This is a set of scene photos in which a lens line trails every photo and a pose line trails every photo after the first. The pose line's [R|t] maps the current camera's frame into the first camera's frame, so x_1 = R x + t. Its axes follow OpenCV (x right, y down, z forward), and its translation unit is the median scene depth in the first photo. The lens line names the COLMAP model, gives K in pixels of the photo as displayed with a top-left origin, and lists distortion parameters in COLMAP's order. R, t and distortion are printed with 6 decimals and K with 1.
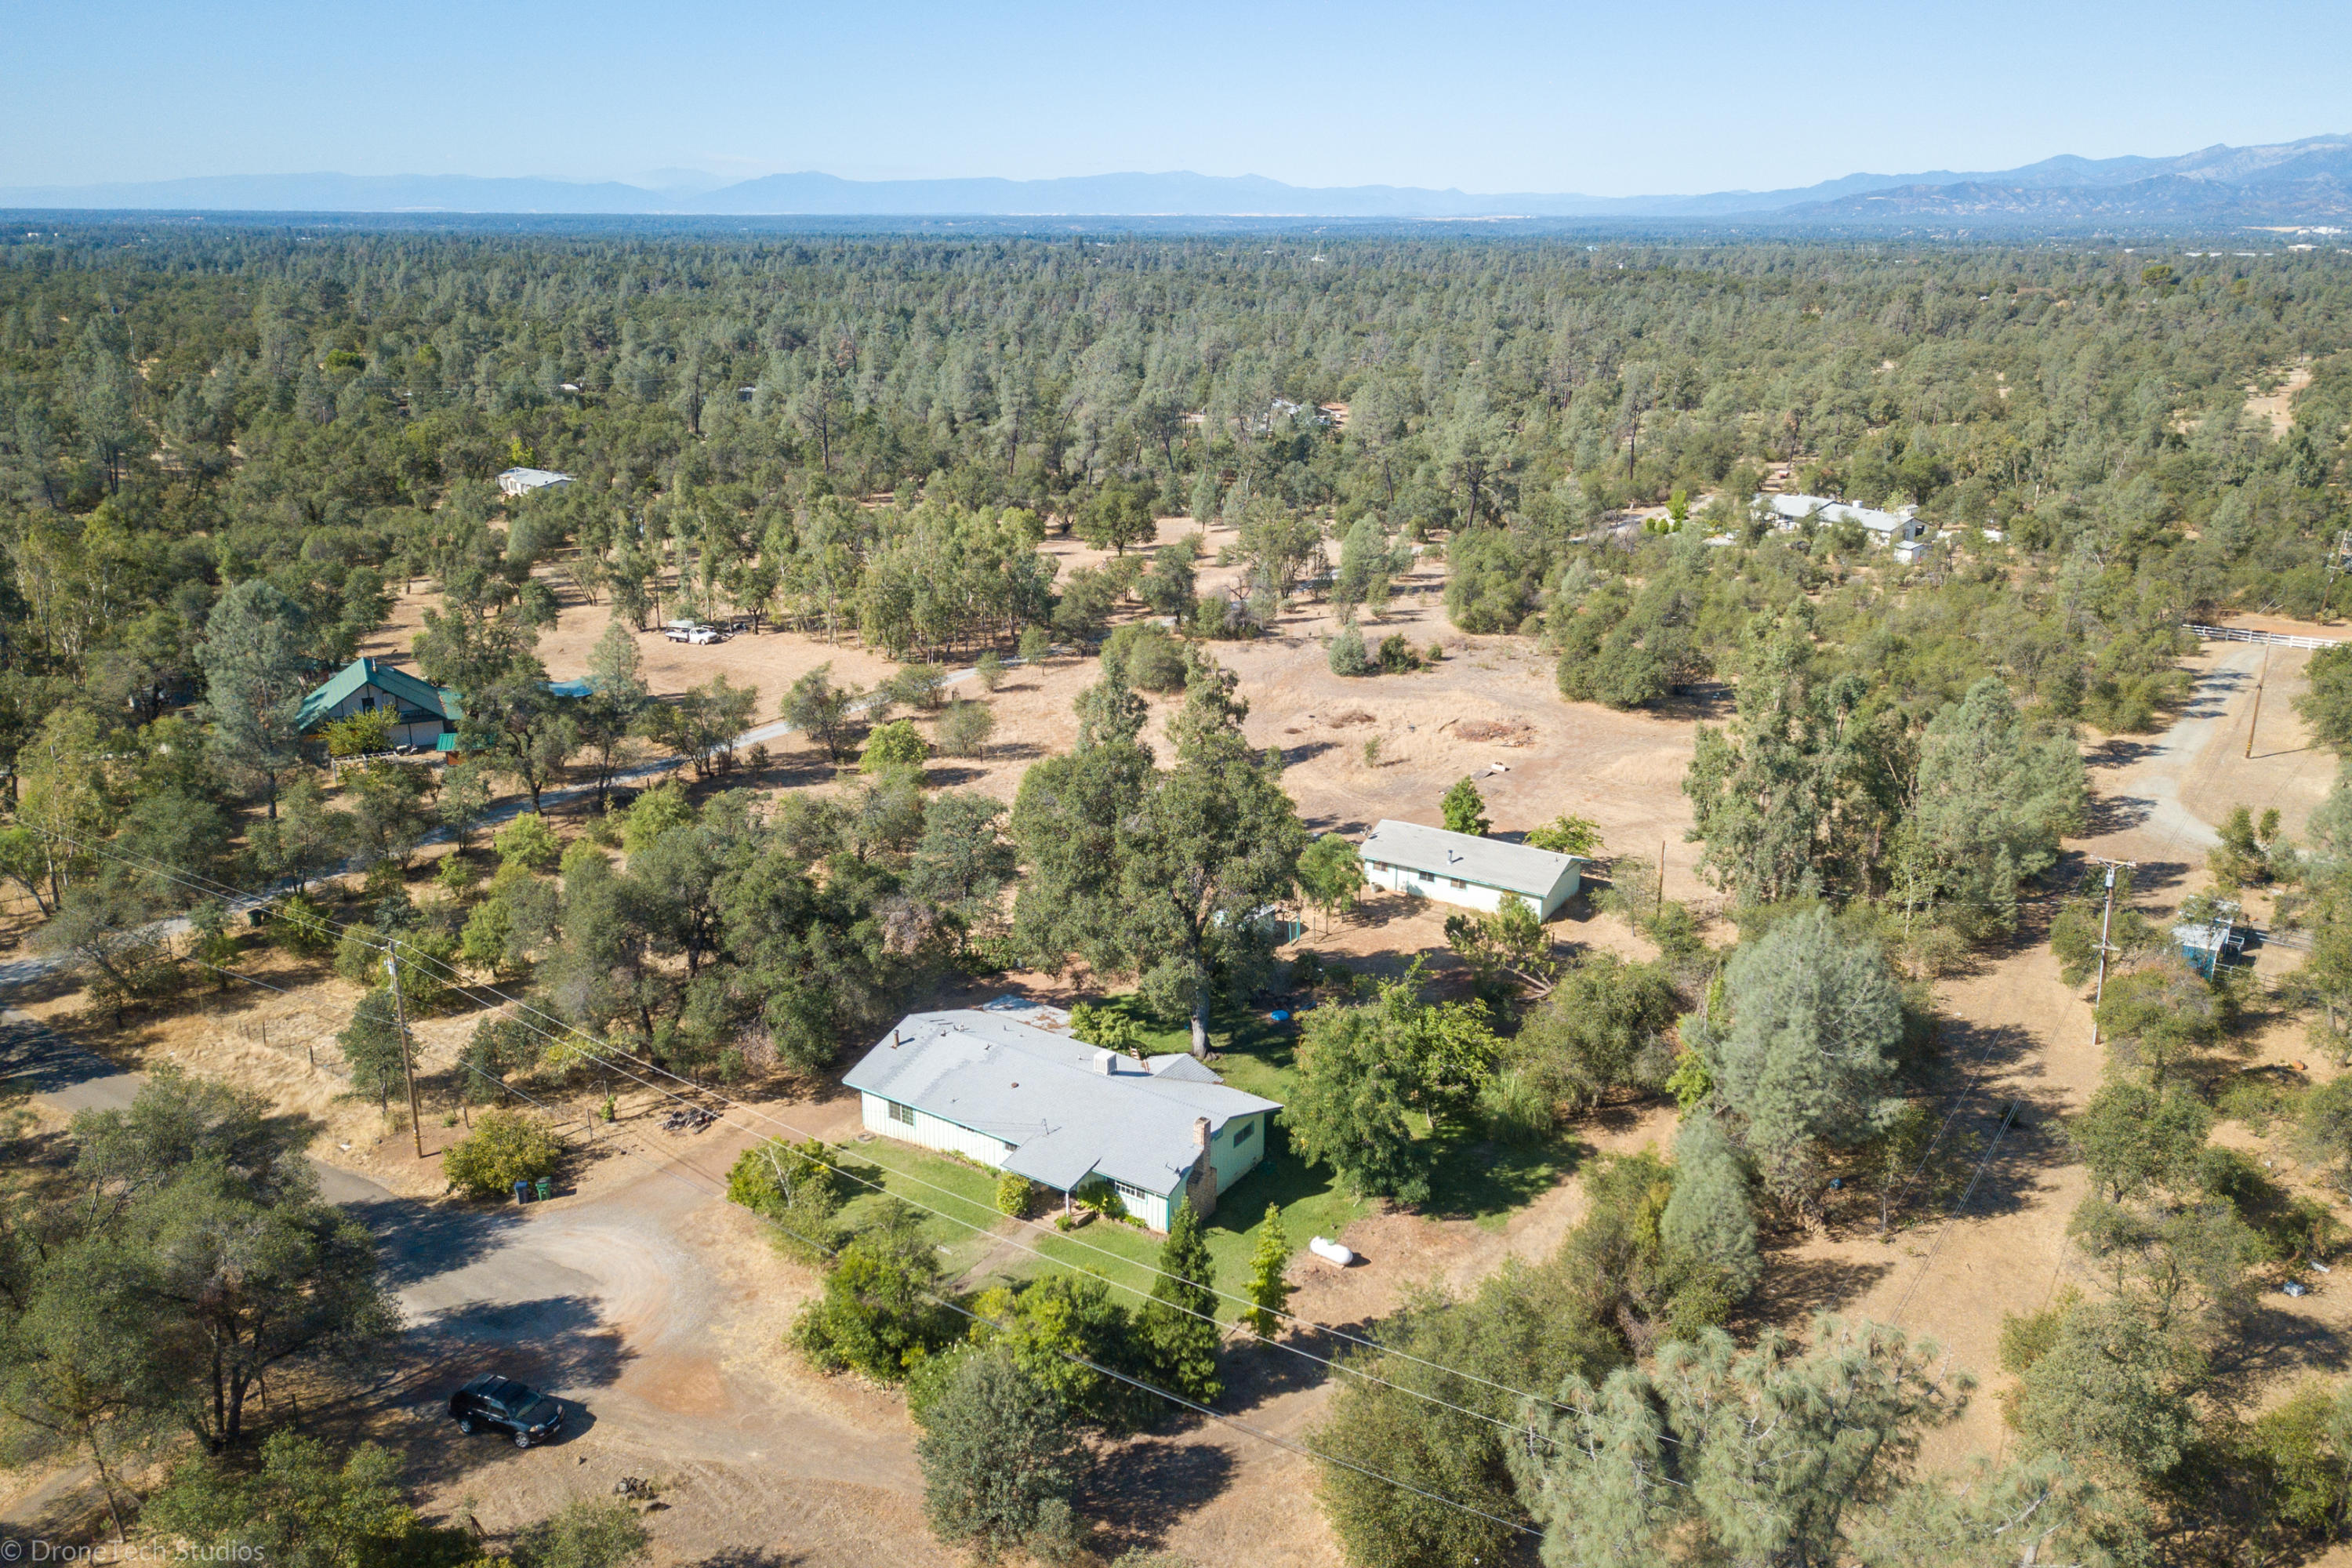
lens RADIAL K [[1795.8, 0, 1184.6], [0, 1795.8, 660.4], [0, 0, 1]] dist [0.006825, -0.004423]
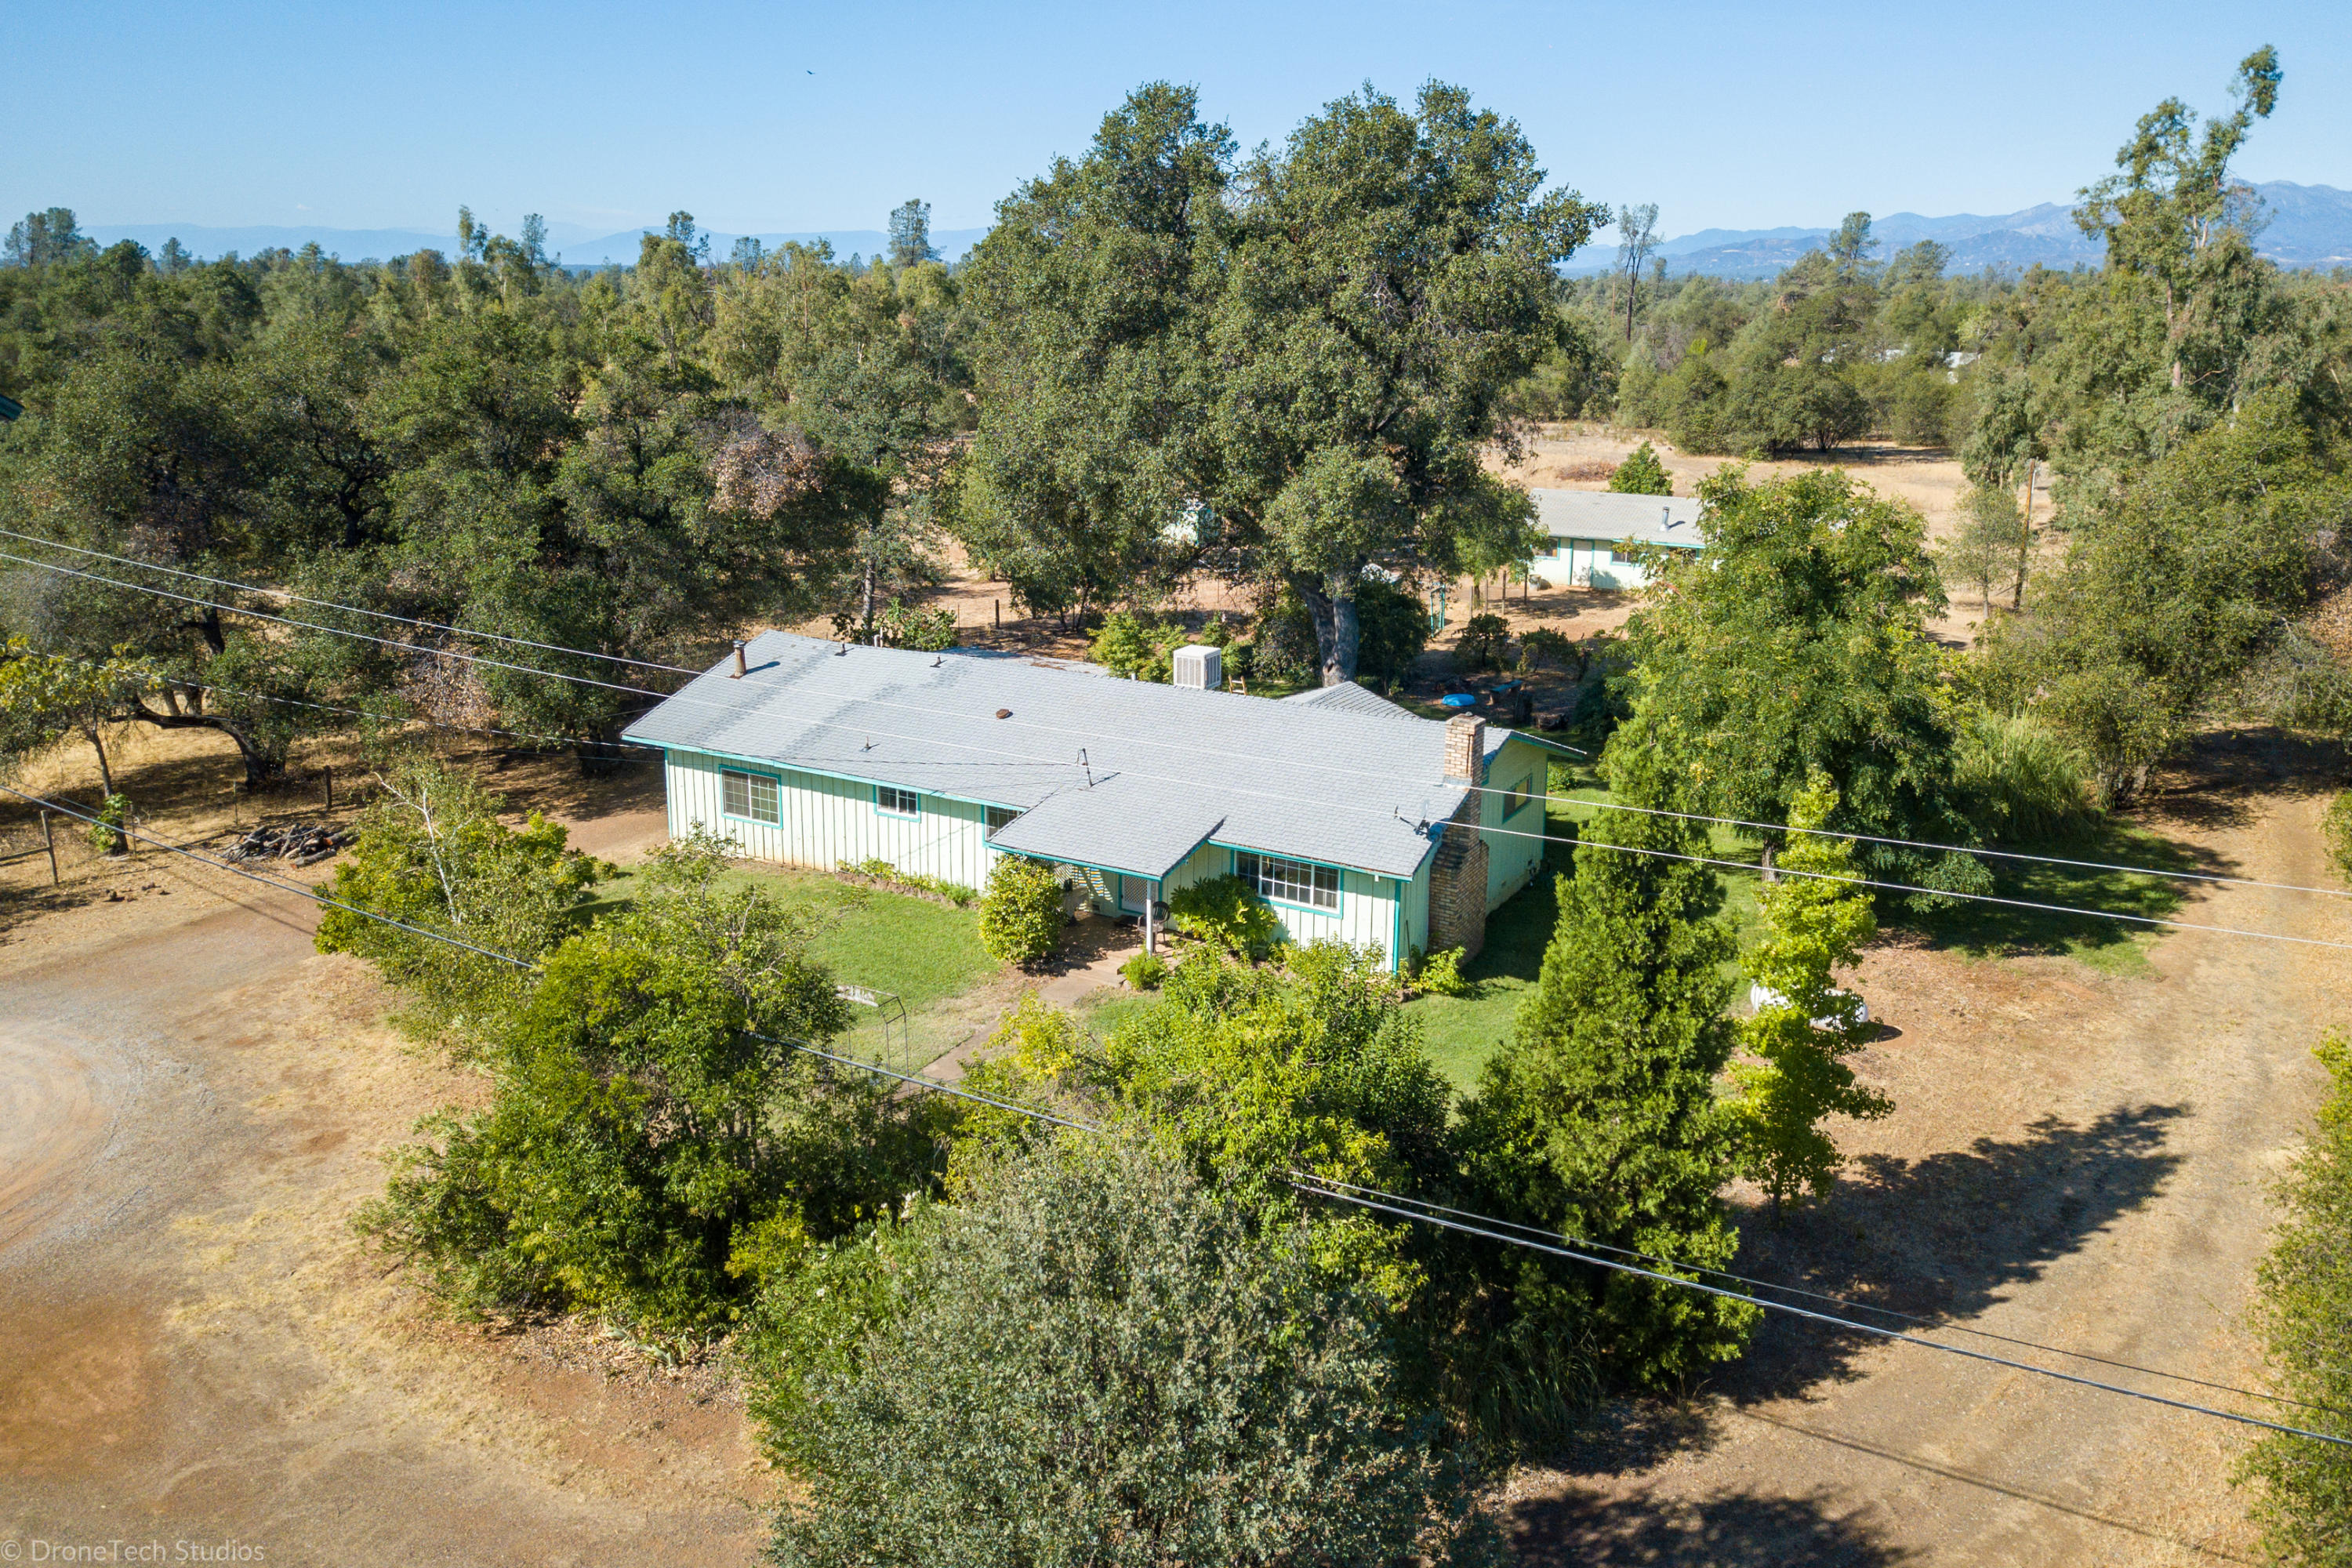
lens RADIAL K [[1858.8, 0, 1186.8], [0, 1858.8, 624.9], [0, 0, 1]] dist [0.025305, -0.001923]
pose [[0.998078, -0.016222, 0.059812, -0.093478], [0.017964, 0.999427, -0.028703, 0.281645], [-0.059312, 0.029722, 0.997797, 0.651510]]
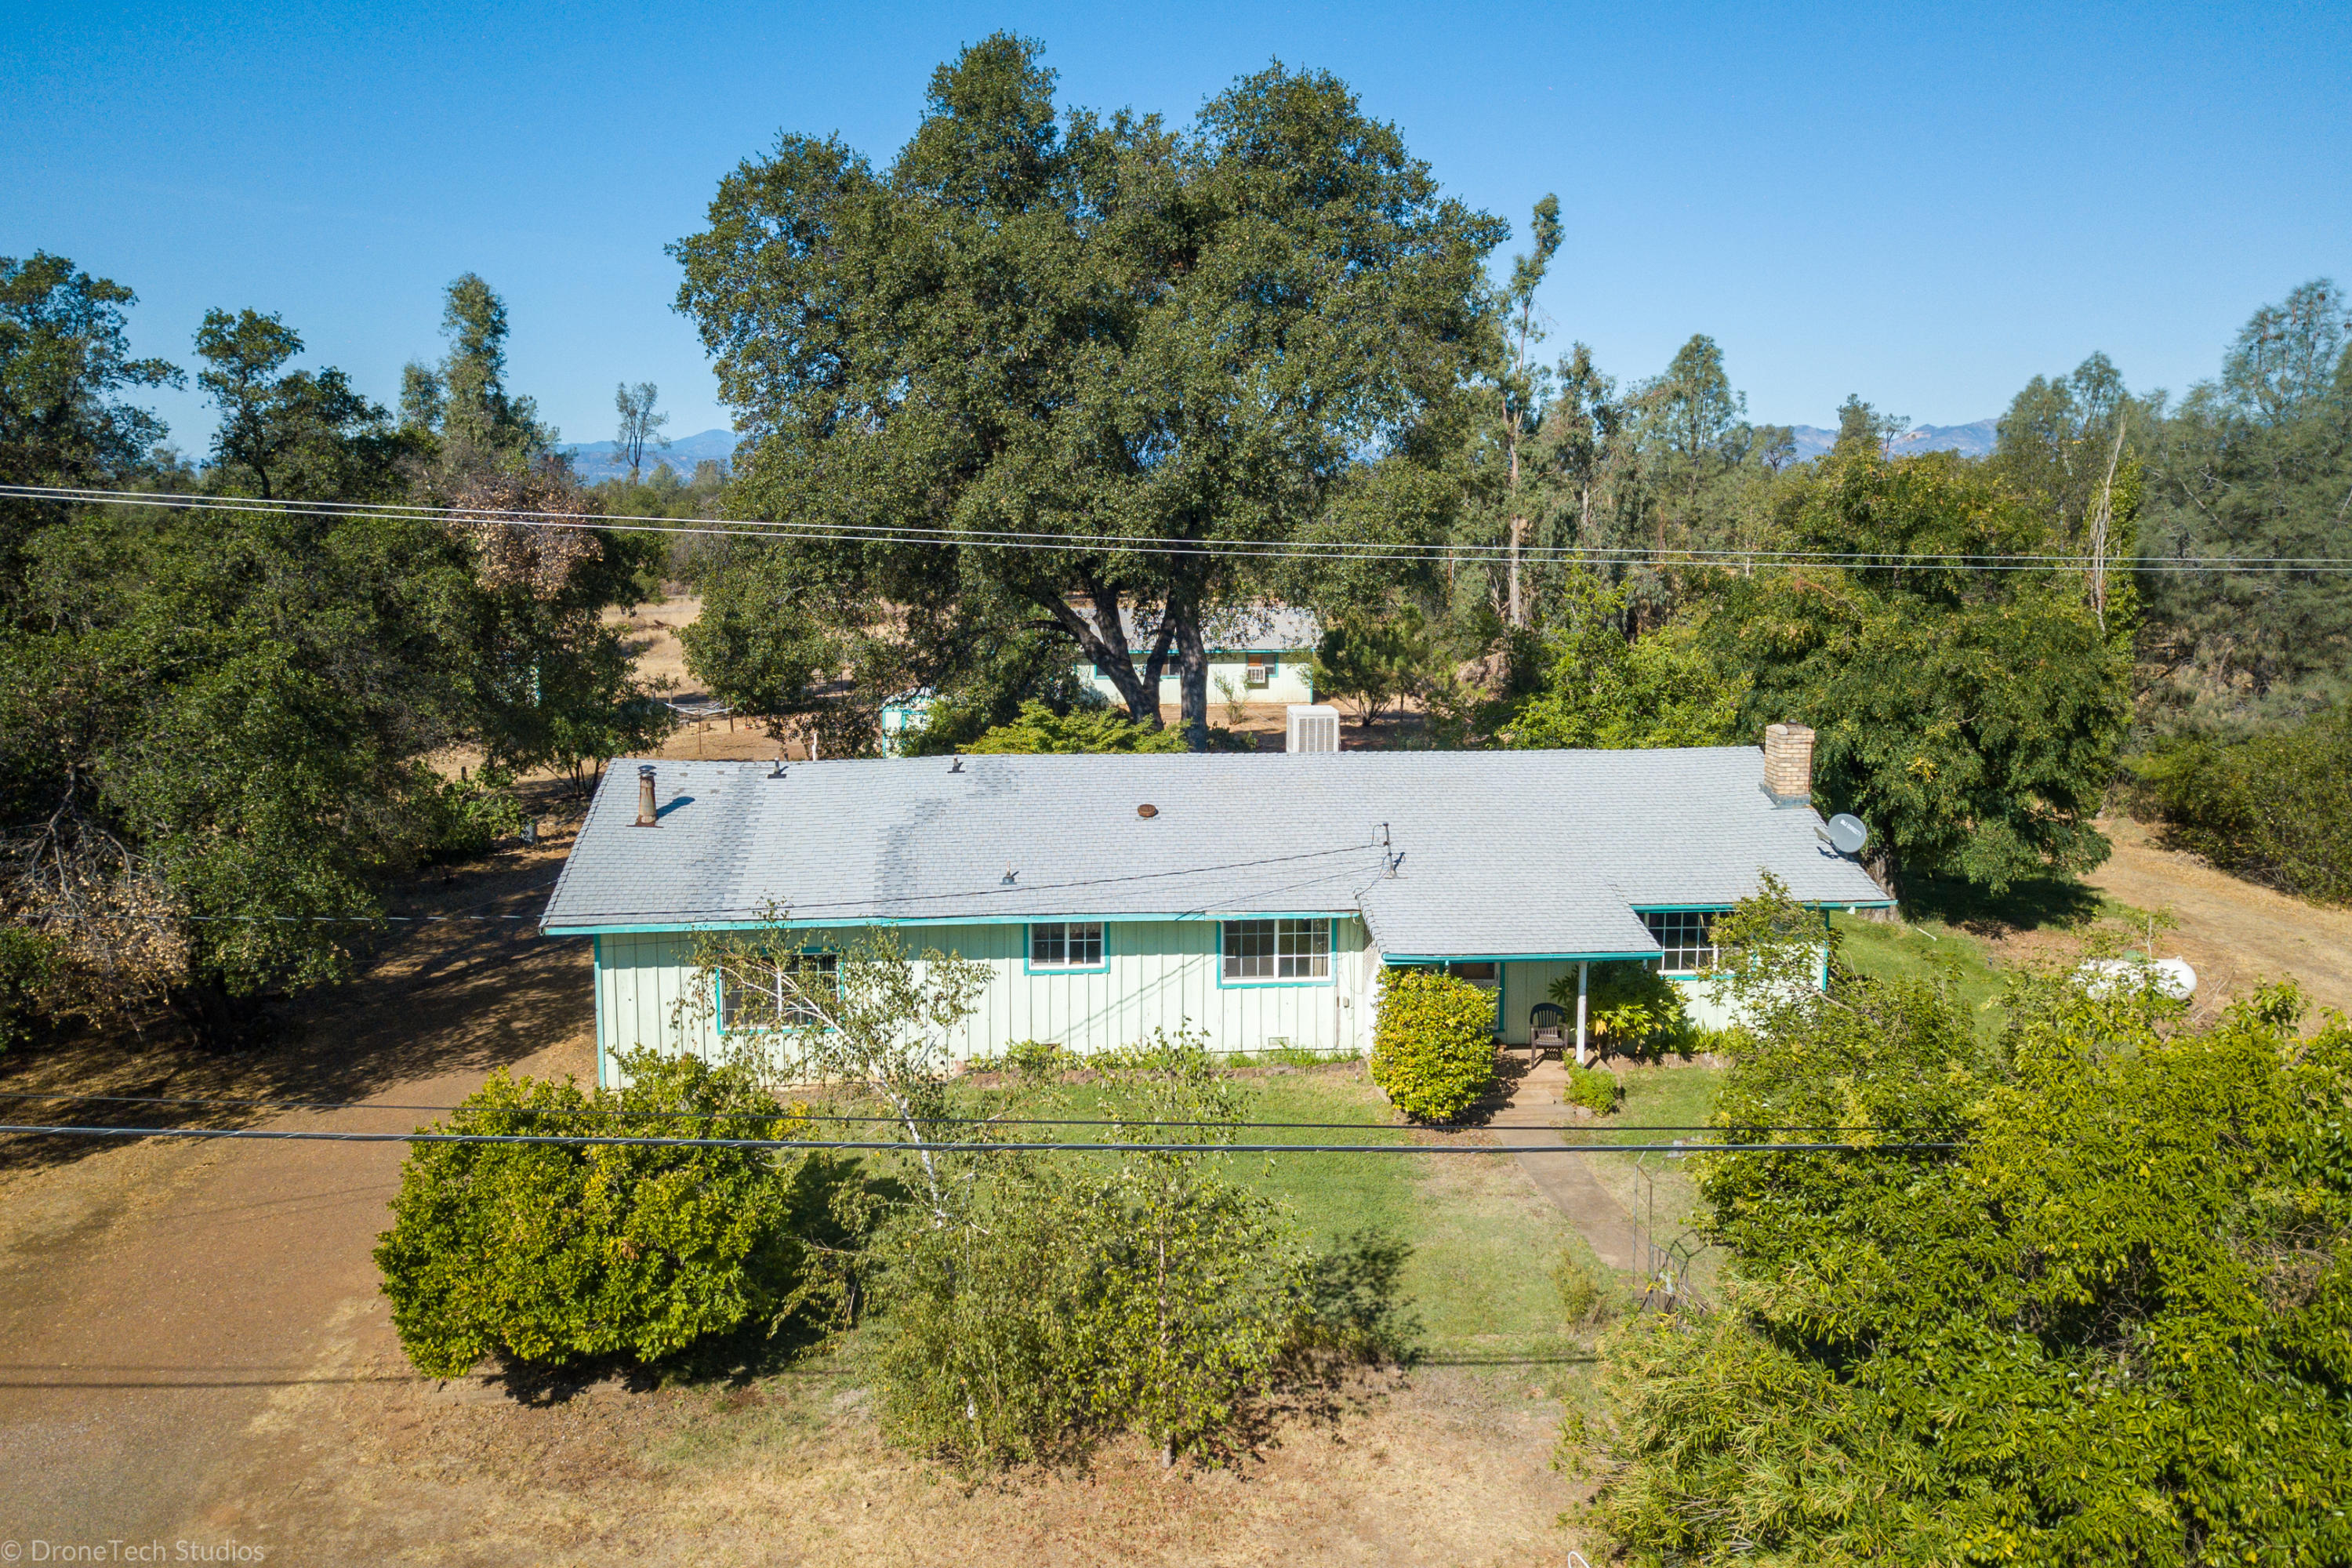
lens RADIAL K [[1858.8, 0, 1186.8], [0, 1858.8, 624.9], [0, 0, 1]] dist [0.025305, -0.001923]
pose [[0.775441, -0.054828, 0.629035, -0.371408], [0.143776, 0.985385, -0.091352, 0.289862], [-0.614833, 0.161279, 0.771991, 0.897782]]
